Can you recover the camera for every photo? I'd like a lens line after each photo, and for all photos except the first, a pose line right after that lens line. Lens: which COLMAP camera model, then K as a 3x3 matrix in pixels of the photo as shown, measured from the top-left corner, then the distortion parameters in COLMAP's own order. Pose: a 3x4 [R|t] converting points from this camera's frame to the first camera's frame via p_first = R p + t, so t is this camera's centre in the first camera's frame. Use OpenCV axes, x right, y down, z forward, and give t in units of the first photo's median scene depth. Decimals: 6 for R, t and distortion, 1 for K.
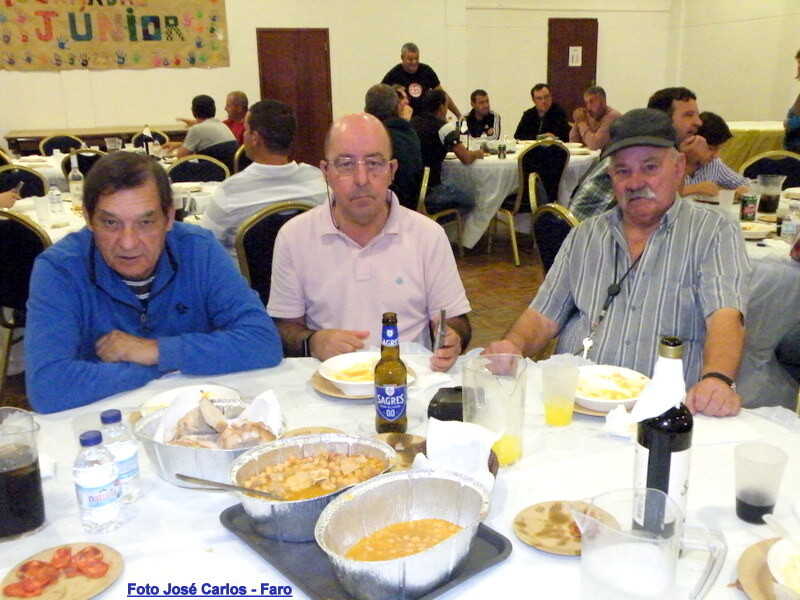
lens RADIAL K [[808.2, 0, 391.6], [0, 808.2, 306.6], [0, 0, 1]] dist [0.075978, 0.000000]
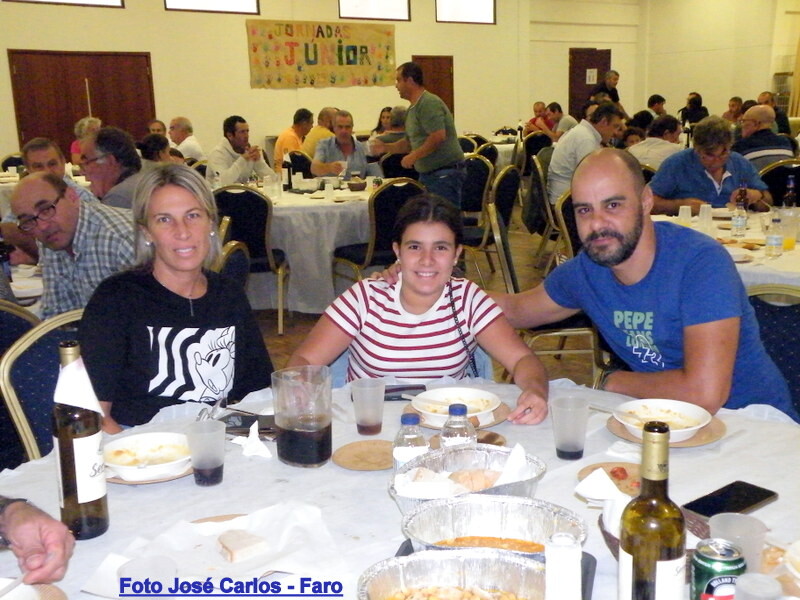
lens RADIAL K [[946.5, 0, 404.0], [0, 946.5, 296.8], [0, 0, 1]] dist [0.290030, 0.000000]
pose [[0.935116, -0.076198, 0.346052, -0.770488], [0.104952, 0.992344, -0.065101, 0.143657], [-0.338442, 0.097195, 0.935954, -0.406285]]
